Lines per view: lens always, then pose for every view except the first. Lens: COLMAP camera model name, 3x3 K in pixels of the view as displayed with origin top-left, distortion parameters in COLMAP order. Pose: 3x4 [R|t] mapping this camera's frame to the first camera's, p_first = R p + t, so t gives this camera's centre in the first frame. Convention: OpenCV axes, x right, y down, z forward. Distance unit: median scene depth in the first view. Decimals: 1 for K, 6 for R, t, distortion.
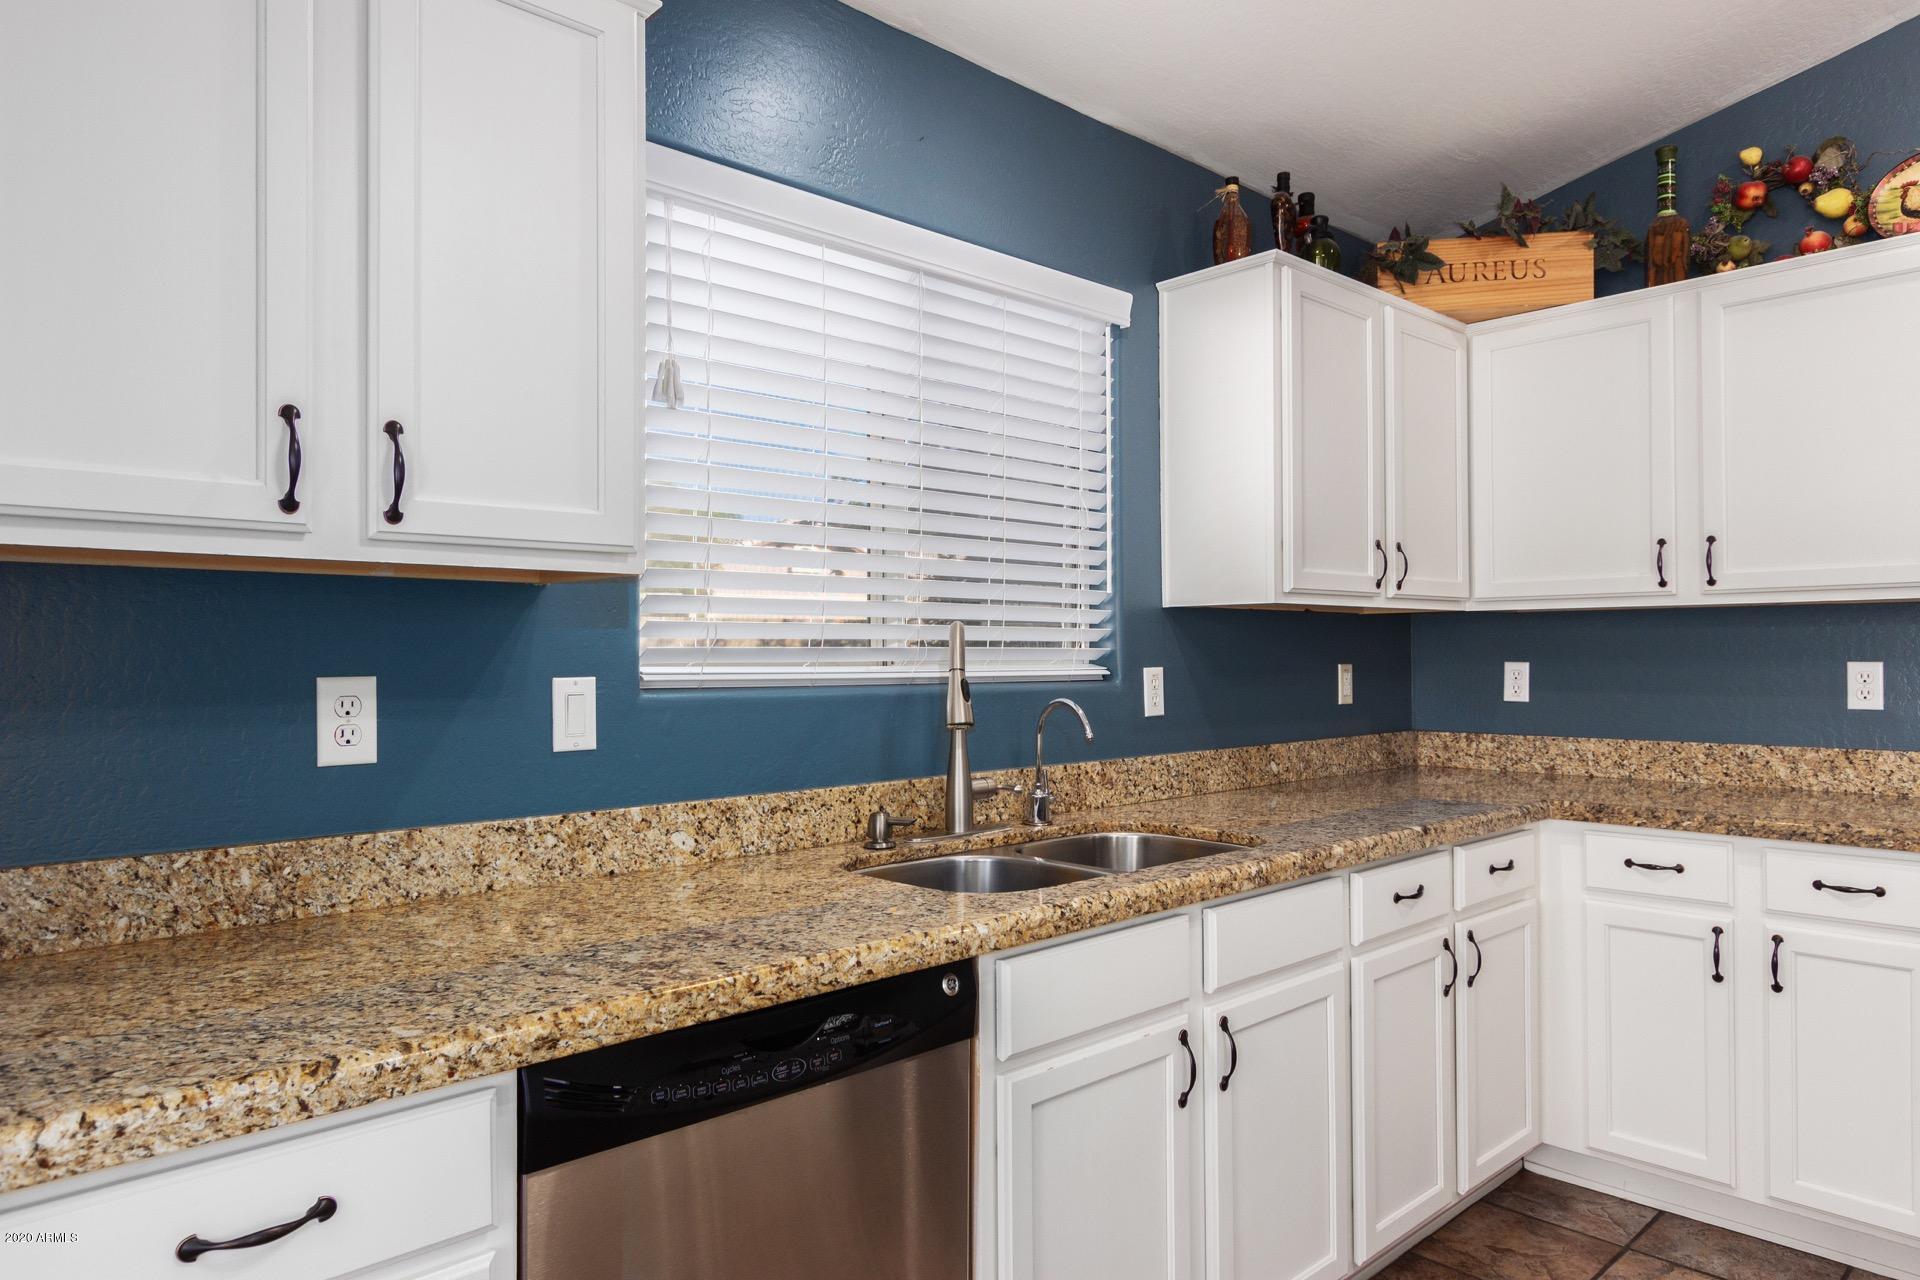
lens RADIAL K [[1210.5, 0, 960.2], [0, 1210.5, 643.6], [0, 0, 1]] dist [-0.001093, -0.004160]
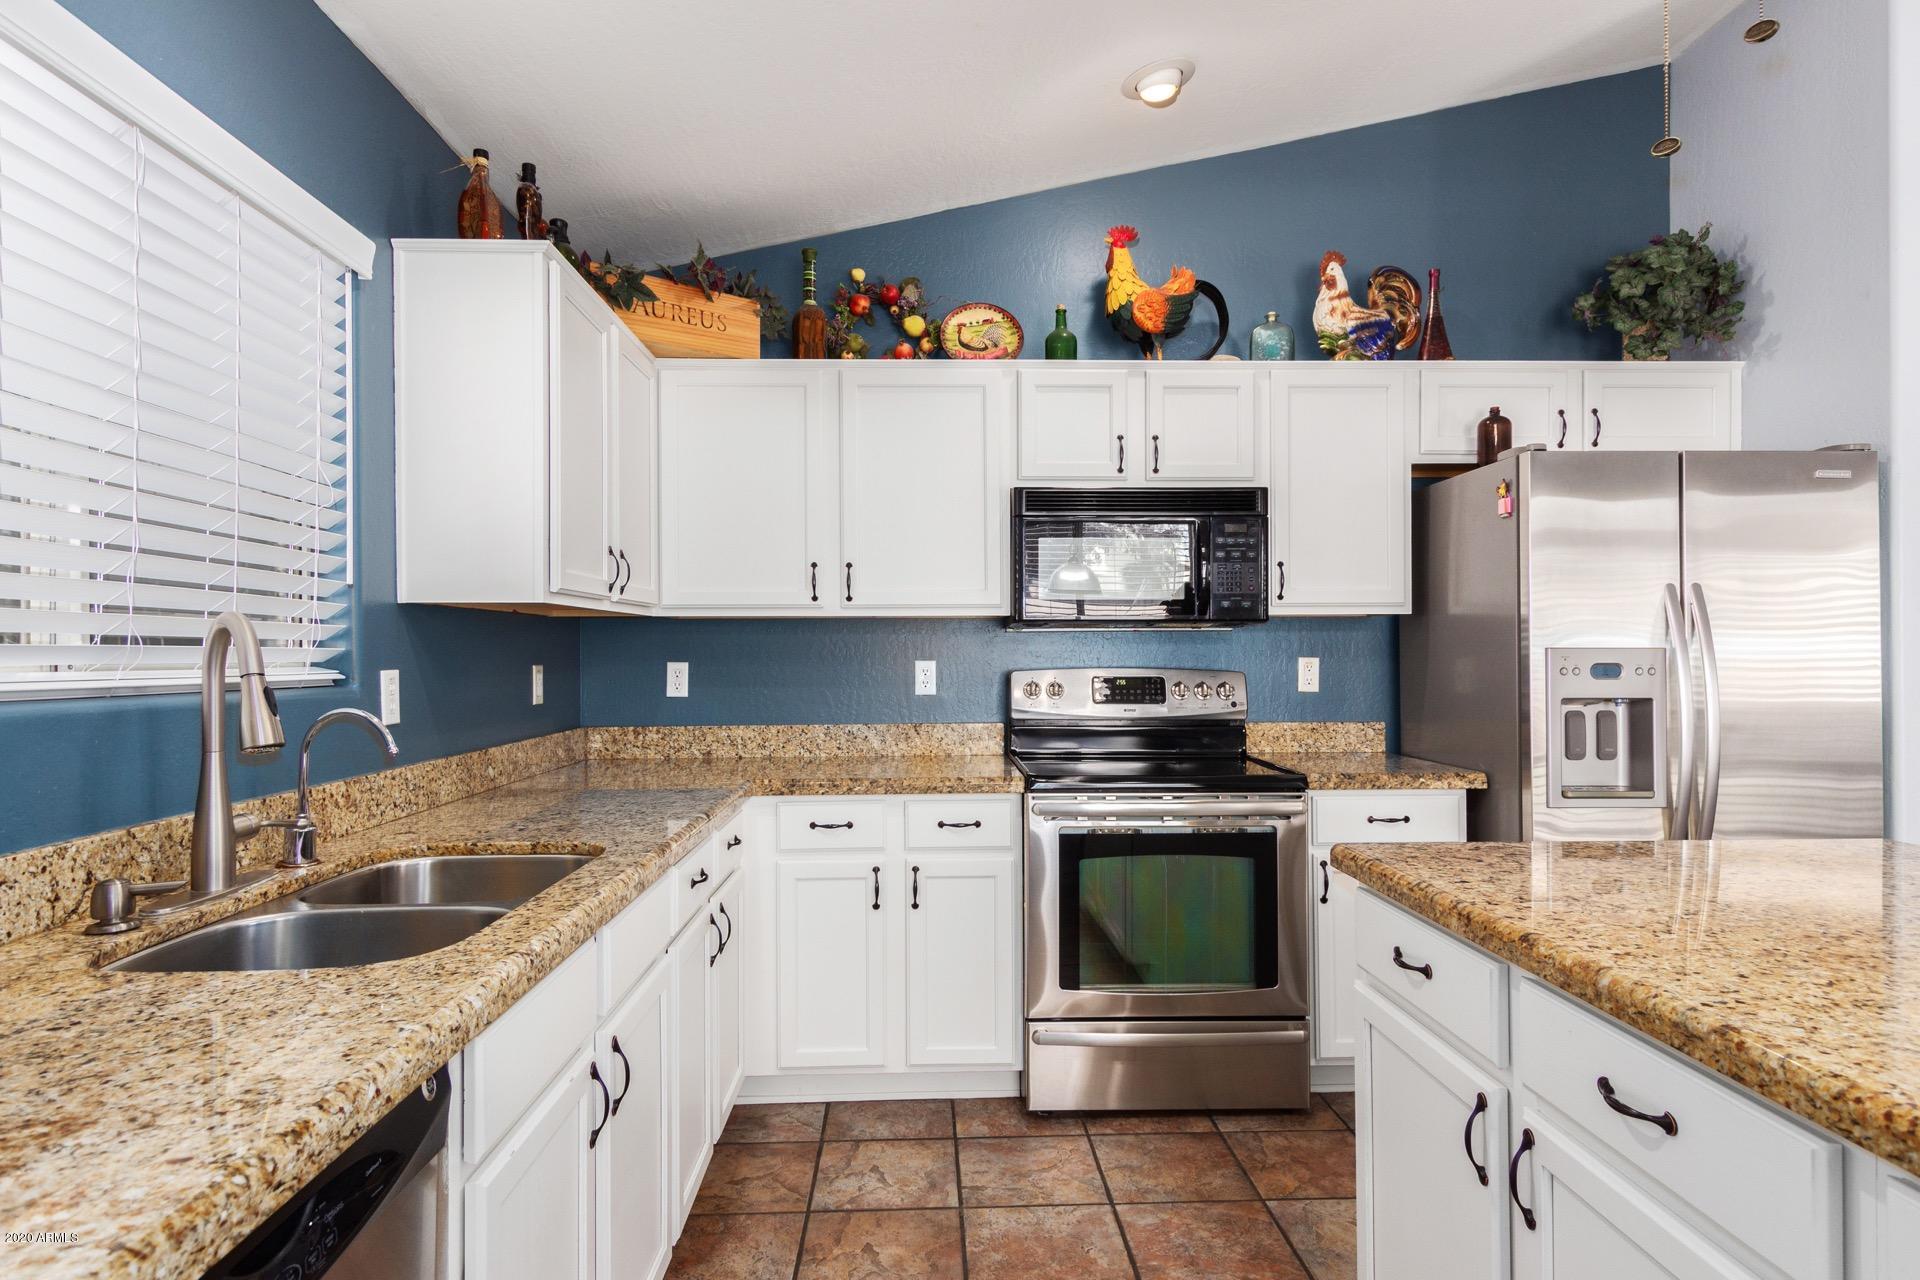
lens RADIAL K [[1078.2, 0, 961.1], [0, 1078.2, 643.8], [0, 0, 1]] dist [0.006748, -0.001123]
pose [[0.647485, 0.008085, 0.762035, -0.175585], [-0.005496, 0.999967, -0.005940, 0.002997], [-0.762058, -0.000342, 0.647509, 0.170649]]
